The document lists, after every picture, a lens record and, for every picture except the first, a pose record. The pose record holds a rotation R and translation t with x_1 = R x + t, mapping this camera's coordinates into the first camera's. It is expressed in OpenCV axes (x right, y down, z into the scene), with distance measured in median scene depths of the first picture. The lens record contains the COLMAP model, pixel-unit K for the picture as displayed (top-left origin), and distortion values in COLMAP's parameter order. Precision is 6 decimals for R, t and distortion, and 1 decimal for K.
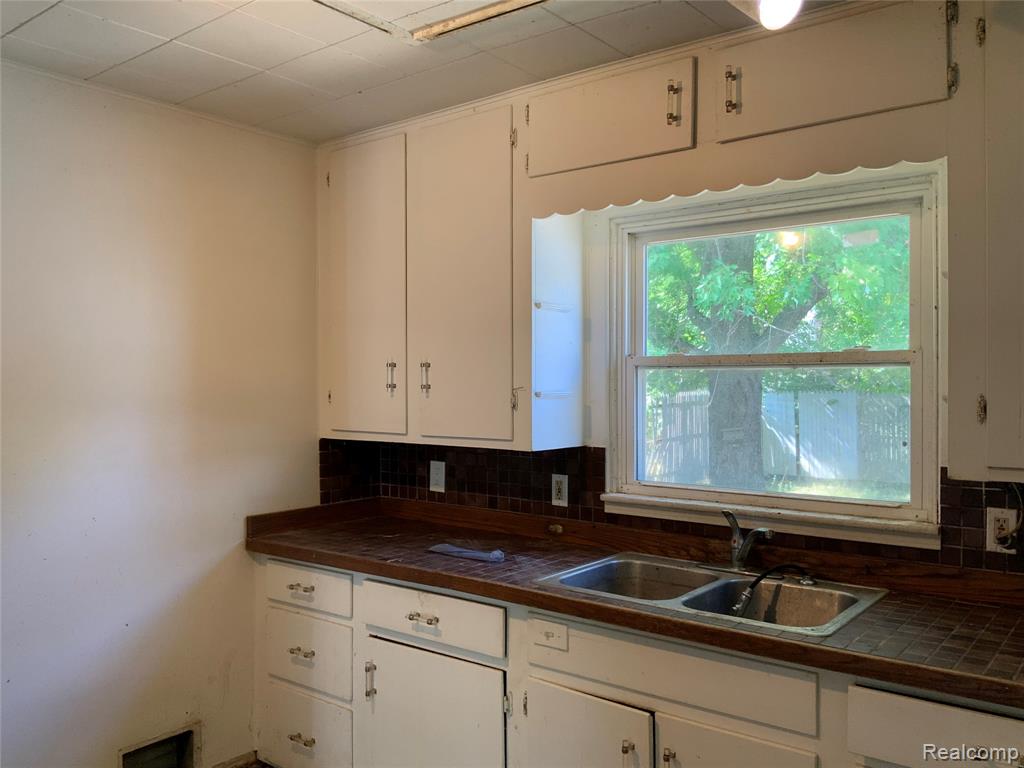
lens RADIAL K [[852.3, 0, 512.0], [0, 852.3, 384.0], [0, 0, 1]] dist [0.098480, -0.179175]
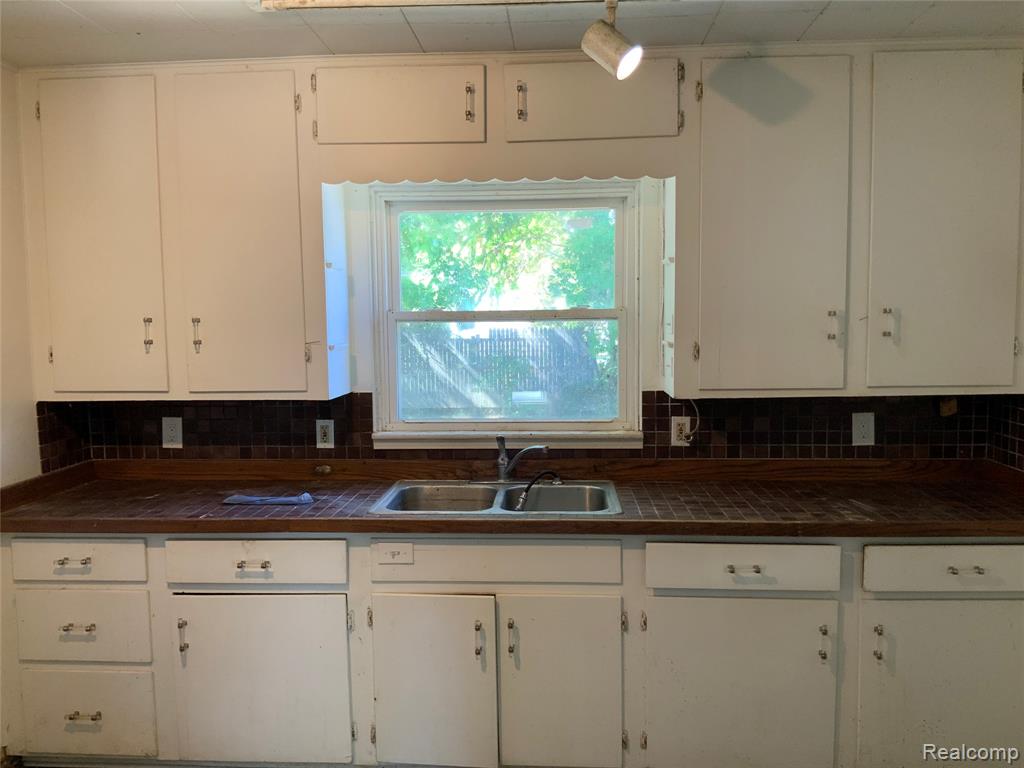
lens RADIAL K [[852.3, 0, 512.0], [0, 852.3, 384.0], [0, 0, 1]] dist [0.098480, -0.179175]
pose [[0.822181, -0.054589, 0.566603, -0.404953], [0.012261, 0.996858, 0.078251, -0.024528], [-0.569094, -0.057389, 0.820267, -0.032573]]
